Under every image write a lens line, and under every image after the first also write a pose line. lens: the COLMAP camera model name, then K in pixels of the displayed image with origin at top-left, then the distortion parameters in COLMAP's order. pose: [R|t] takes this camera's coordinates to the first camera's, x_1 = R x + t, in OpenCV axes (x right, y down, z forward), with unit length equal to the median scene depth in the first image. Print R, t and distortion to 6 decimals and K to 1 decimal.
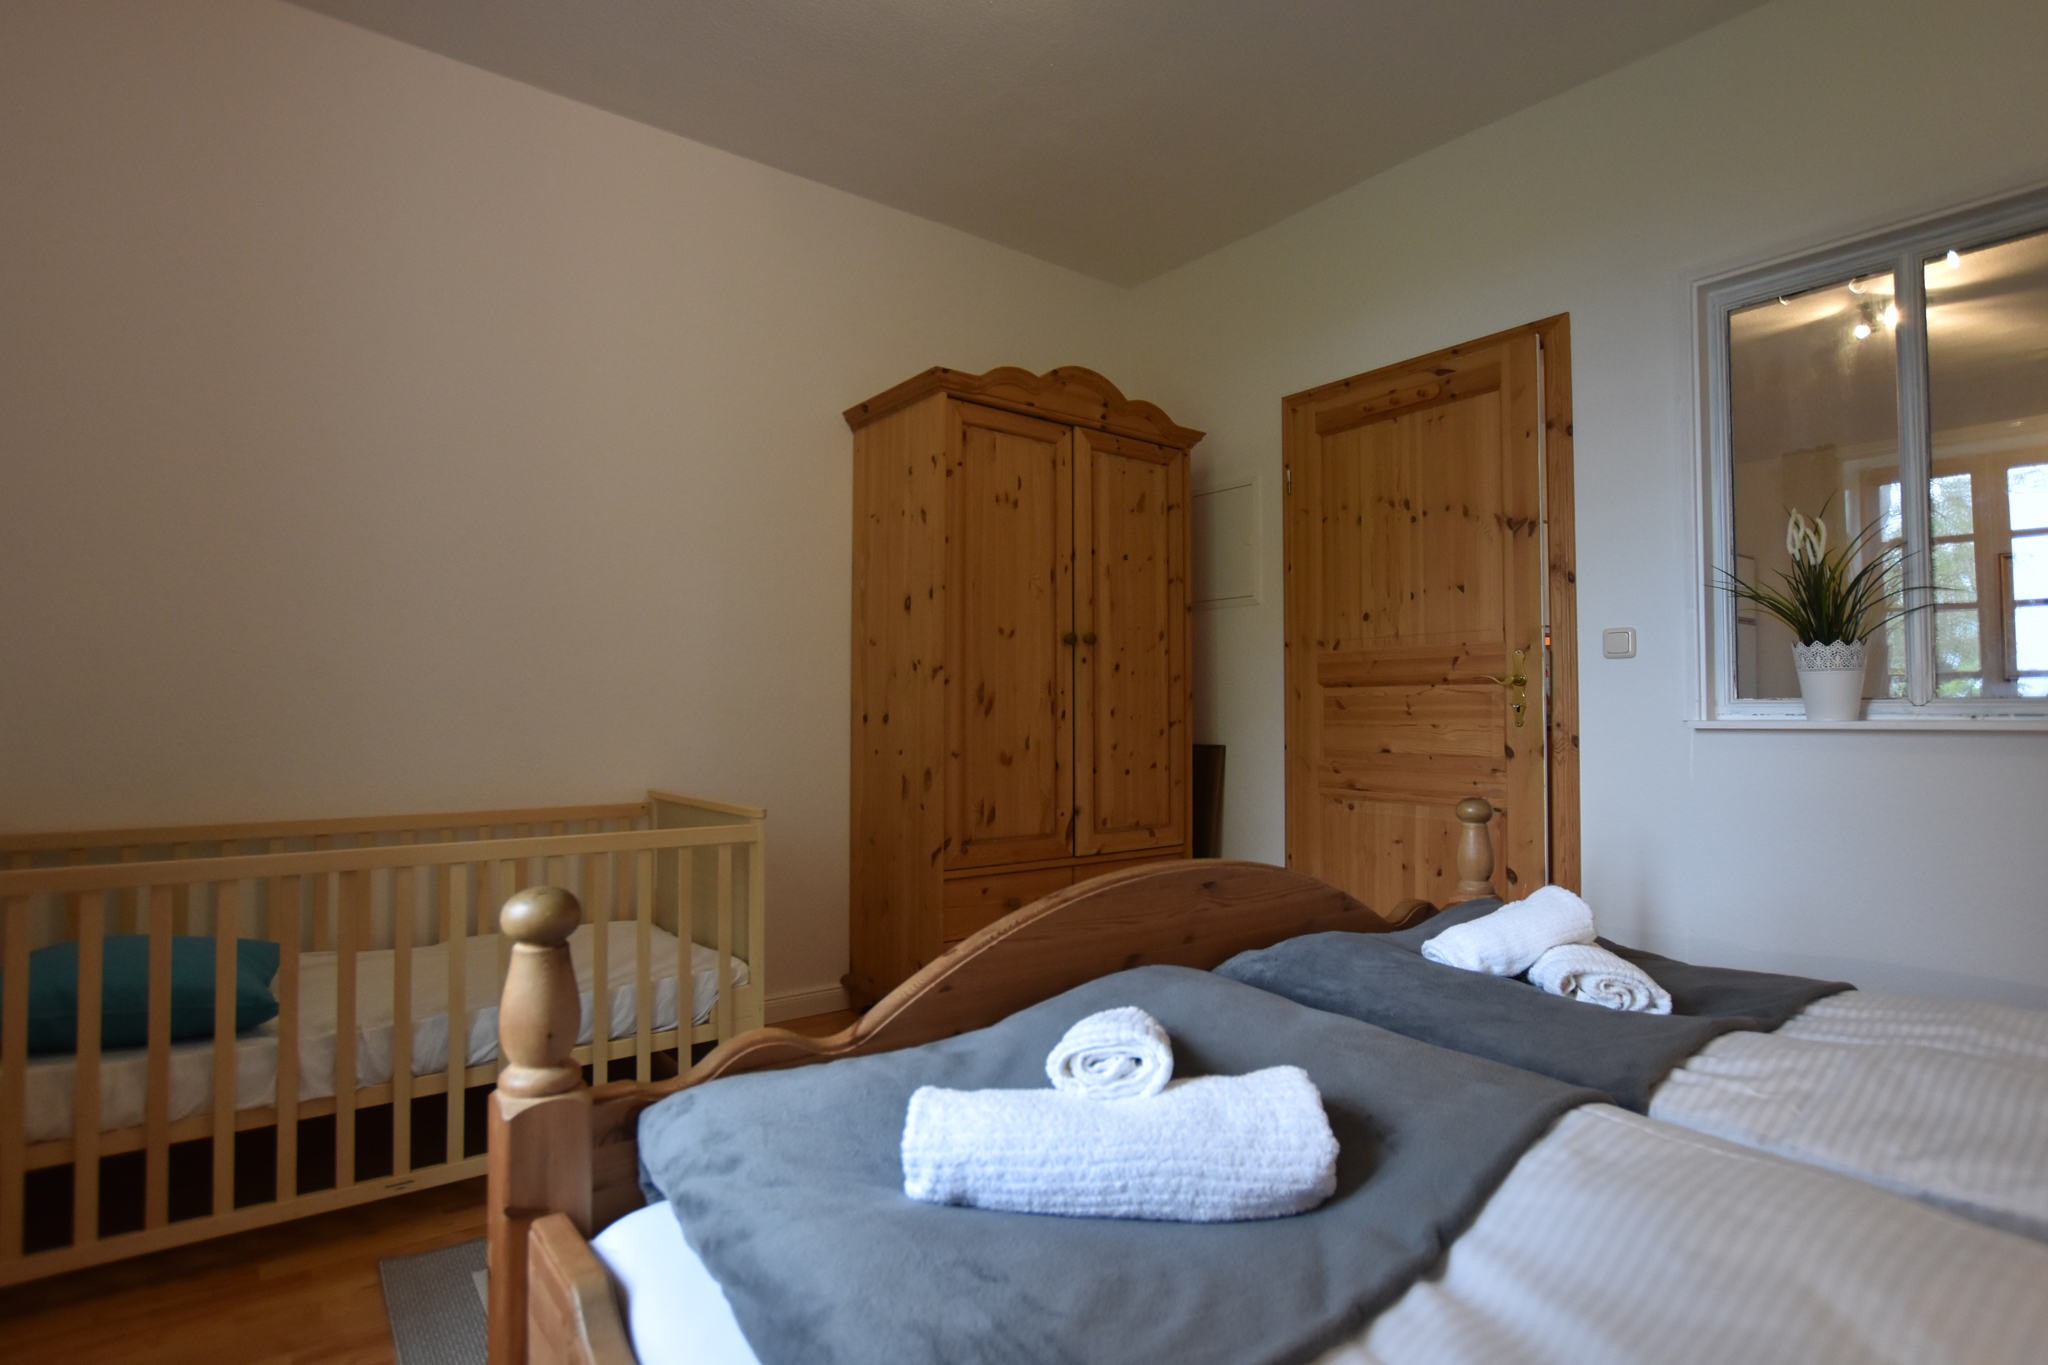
lens RADIAL K [[1017.1, 0, 1023.7], [0, 1017.1, 680.9], [0, 0, 1]] dist [-0.019980, -0.000068]
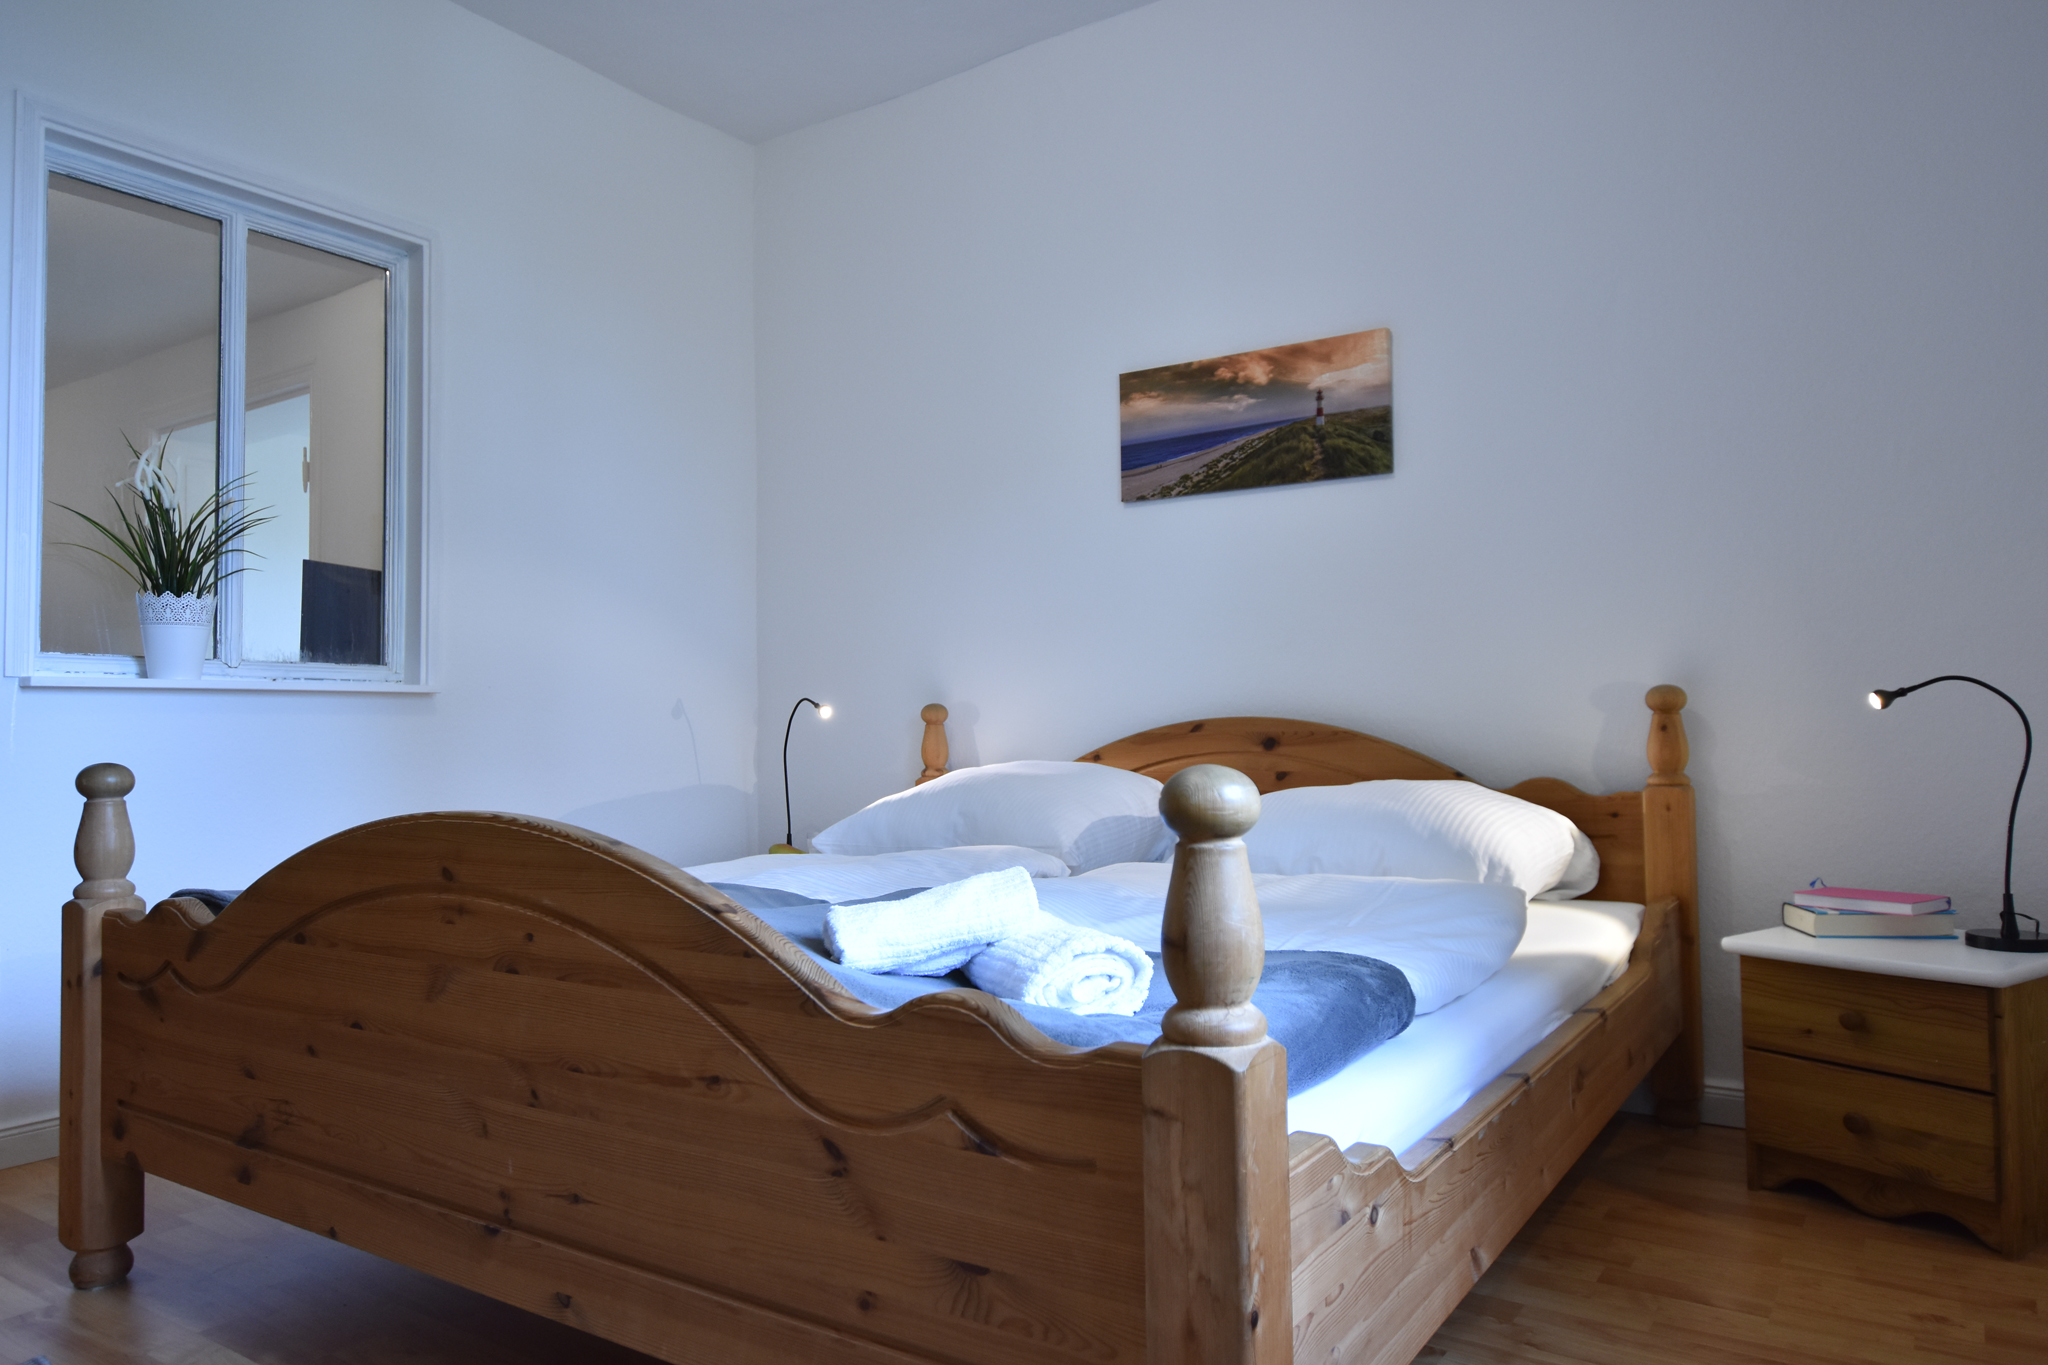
lens RADIAL K [[1366.0, 0, 1020.8], [0, 1366.0, 680.7], [0, 0, 1]] dist [0.000992, 0.003072]
pose [[-0.311886, 0.039941, 0.949280, -0.451641], [-0.020971, 0.998583, -0.048905, 0.061542], [-0.949888, -0.035160, -0.310606, 0.460195]]
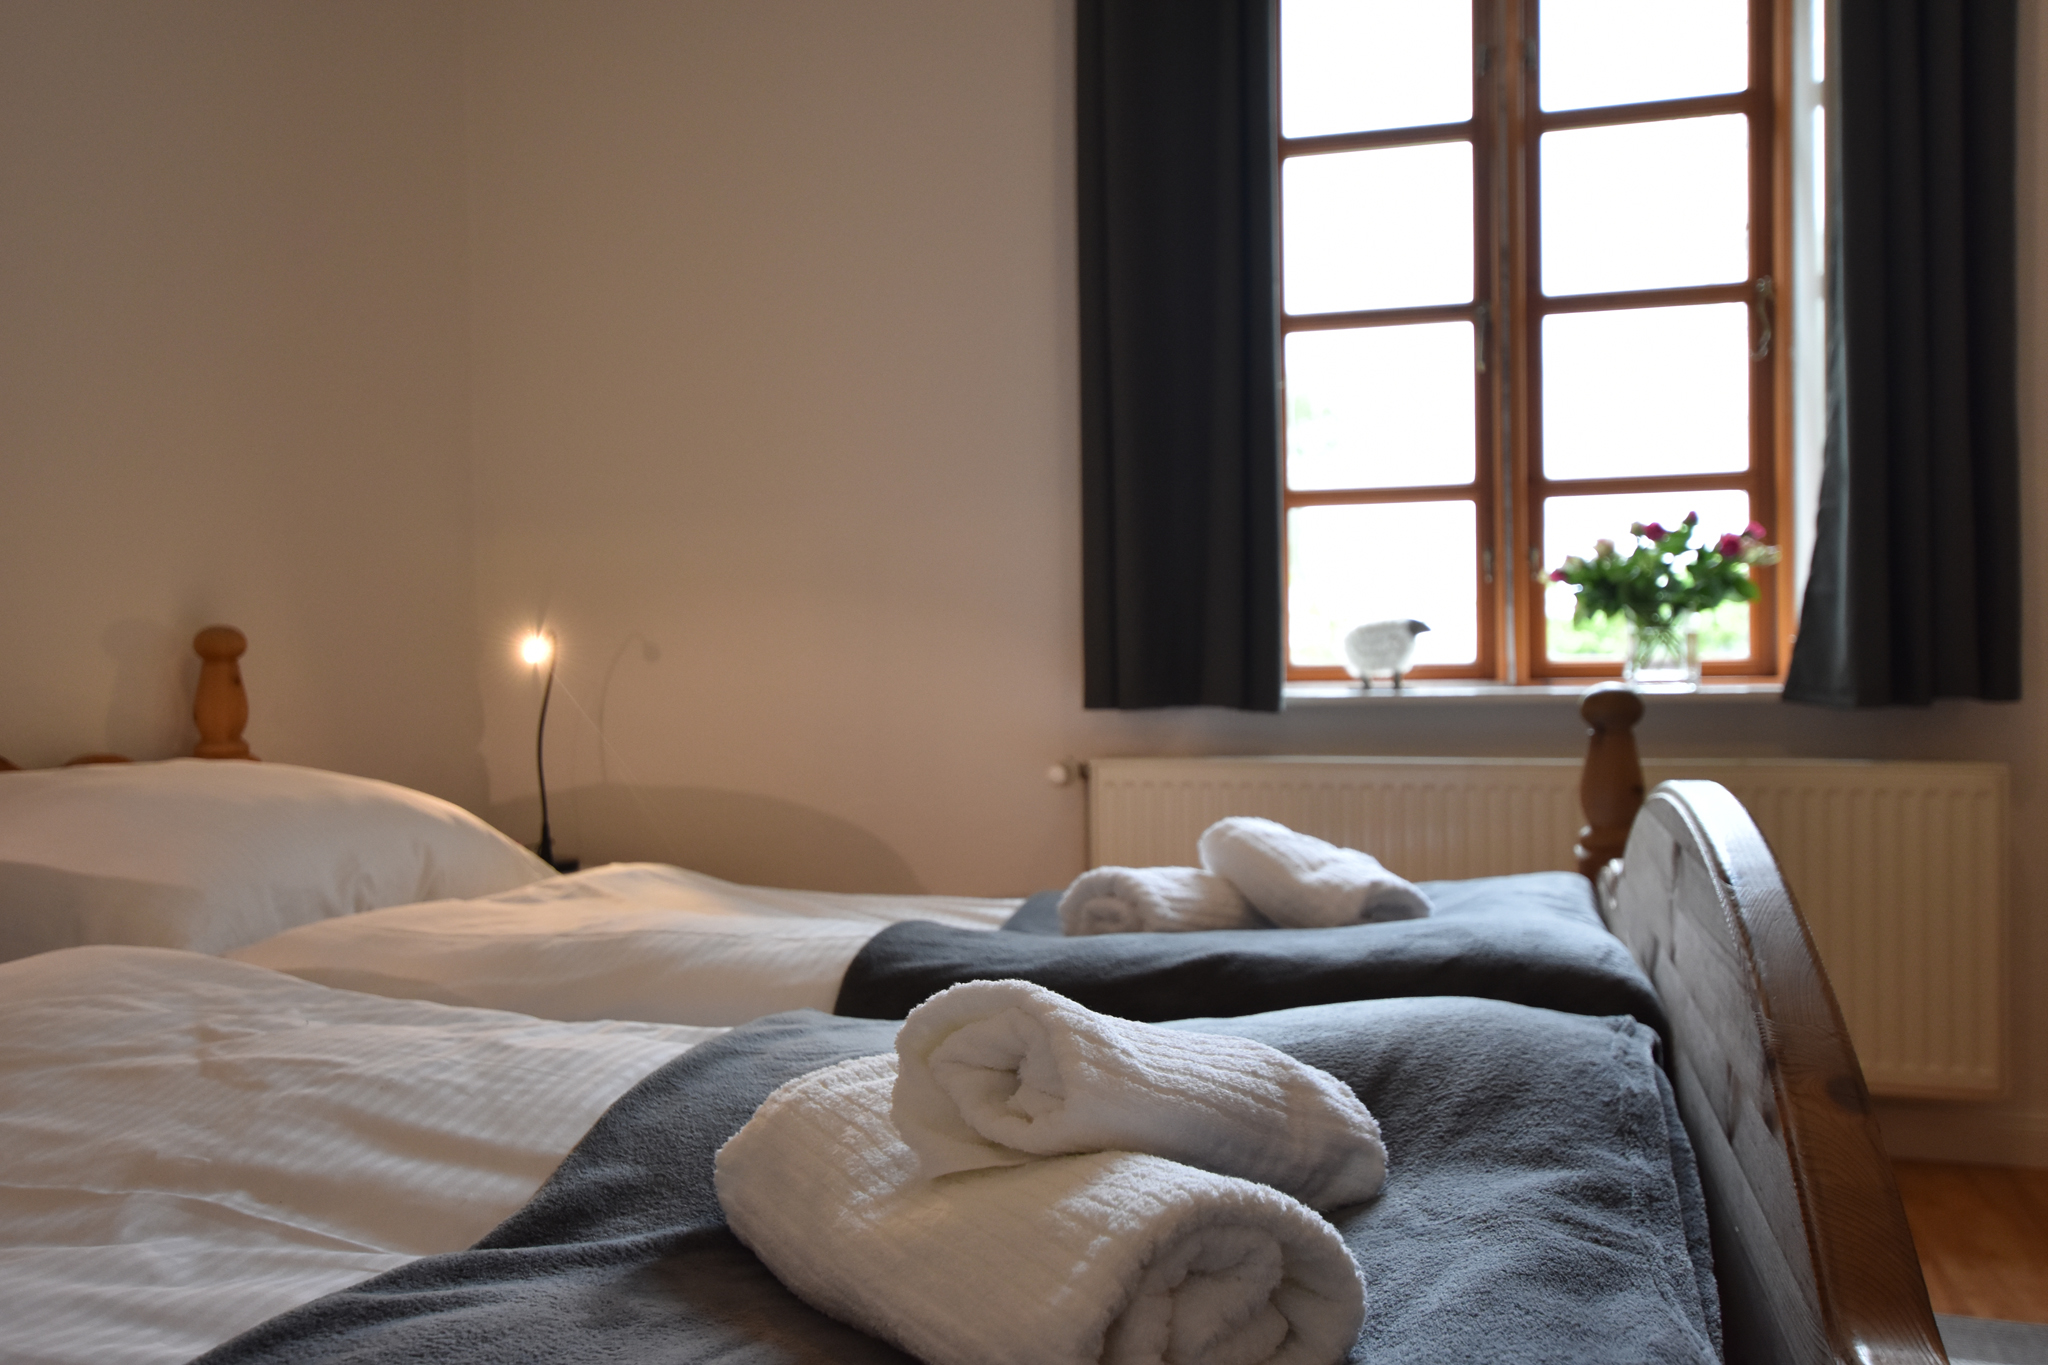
lens RADIAL K [[1672.6, 0, 1024.0], [0, 1672.6, 682.5], [0, 0, 1]] dist [0.001543, 0.019023]
pose [[-0.800370, 0.019110, -0.599202, 0.403688], [0.033344, 0.999364, -0.012666, 0.064933], [0.598579, -0.030117, -0.800498, 0.696081]]
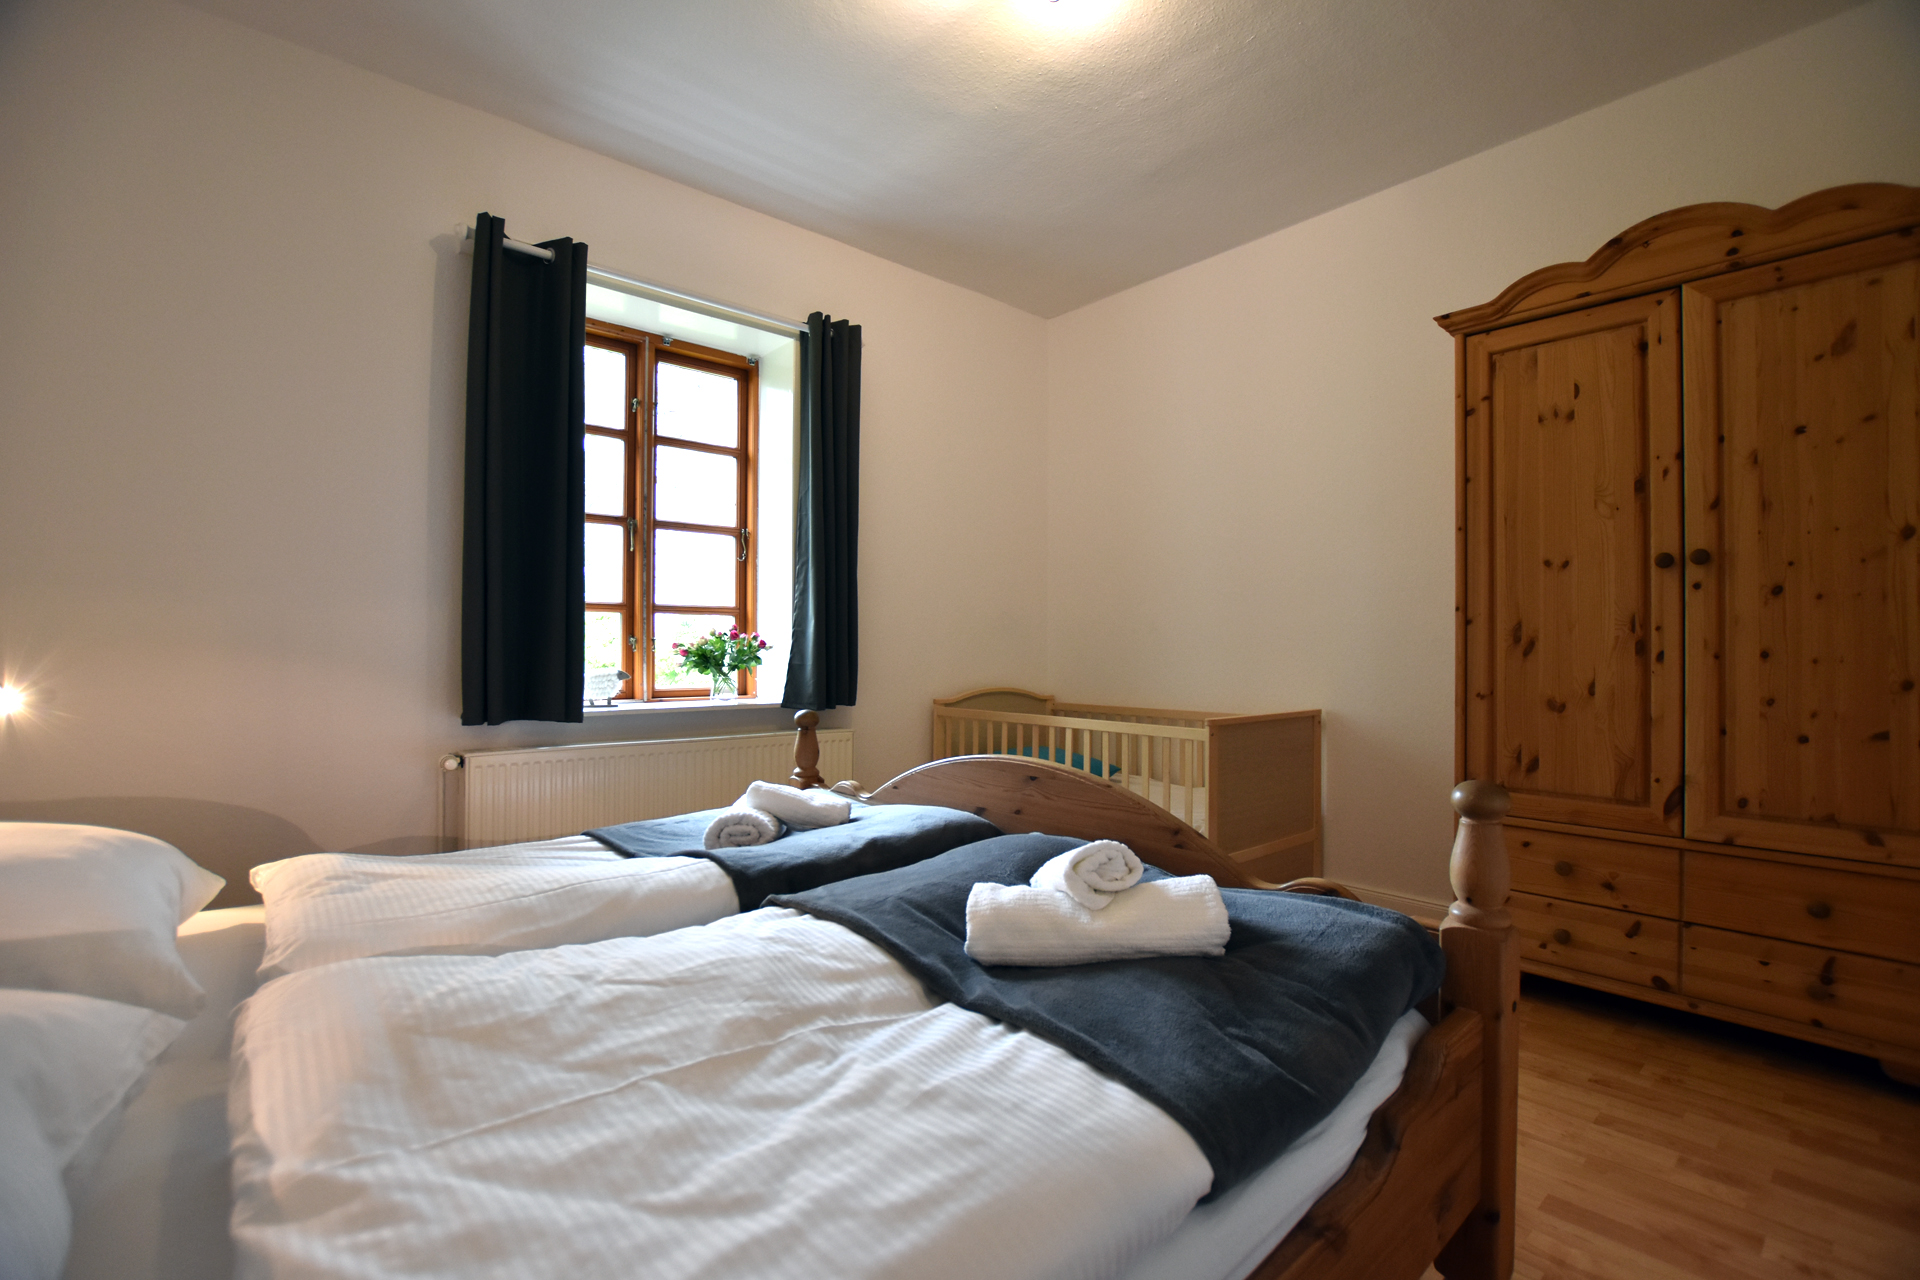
lens RADIAL K [[843.5, 0, 960.0], [0, 843.5, 640.0], [0, 0, 1]] dist [-0.037488, 0.006338]
pose [[0.066141, -0.013390, -0.997720, 0.648924], [0.028745, 0.999521, -0.011508, 0.011963], [0.997396, -0.027918, 0.066494, 0.409986]]
